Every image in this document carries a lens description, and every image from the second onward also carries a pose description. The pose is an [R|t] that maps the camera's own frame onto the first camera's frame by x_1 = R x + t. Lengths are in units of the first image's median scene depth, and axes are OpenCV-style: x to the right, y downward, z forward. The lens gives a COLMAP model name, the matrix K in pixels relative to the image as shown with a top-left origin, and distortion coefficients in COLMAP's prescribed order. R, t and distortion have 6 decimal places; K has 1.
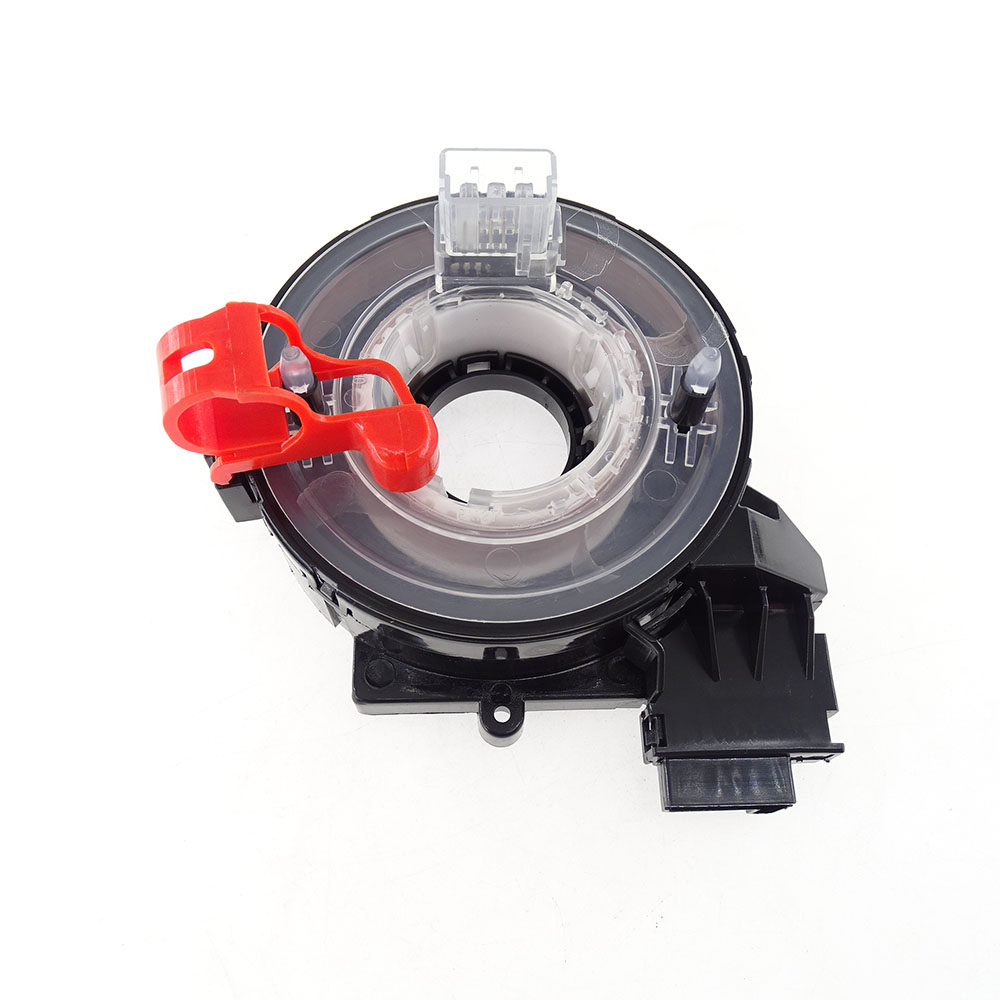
lens RADIAL K [[1060.8, 0, 567.2], [0, 1060.8, 501.4], [0, 0, 1]] dist [0.001796, -0.007003]
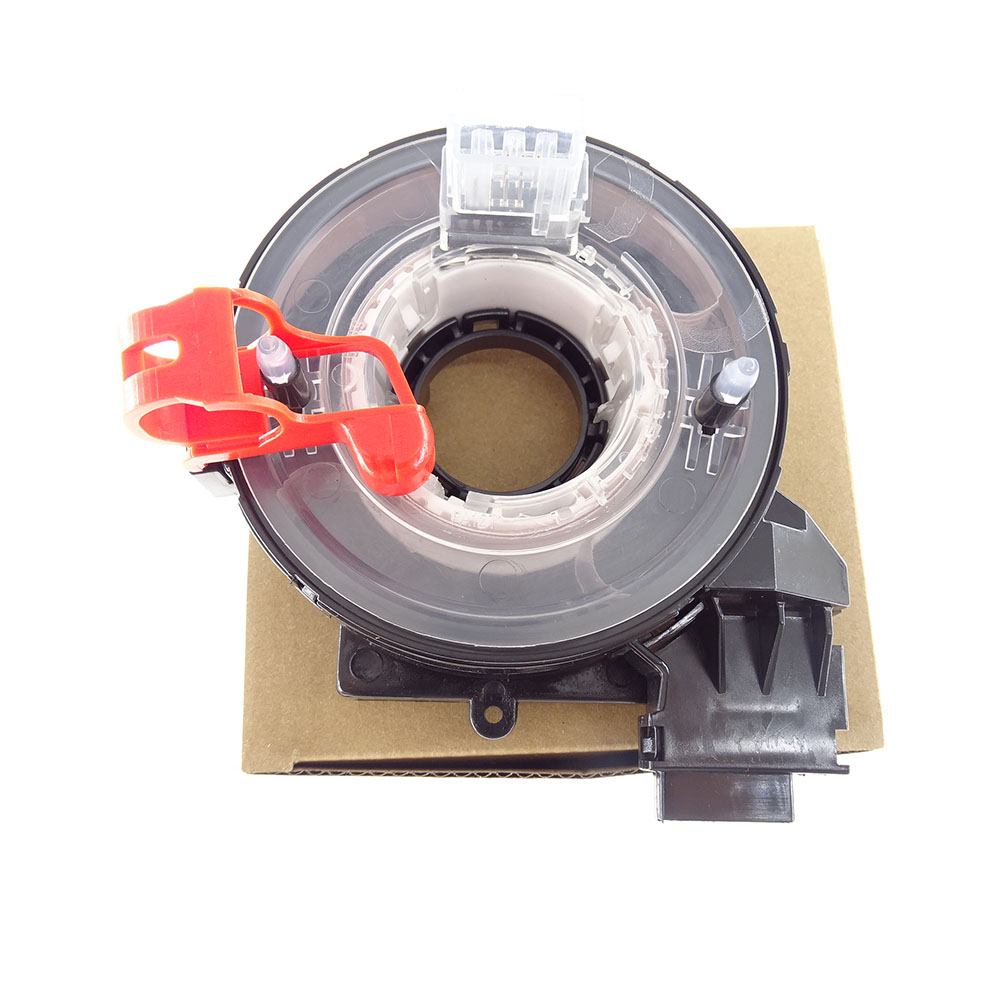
lens RADIAL K [[1060.8, 0, 567.2], [0, 1060.8, 501.4], [0, 0, 1]] dist [0.001796, -0.007003]
pose [[0.998126, 0.061062, -0.004025, -0.002591], [-0.059351, 0.981980, 0.179425, -0.158794], [0.014909, -0.178850, 0.983763, 0.101964]]
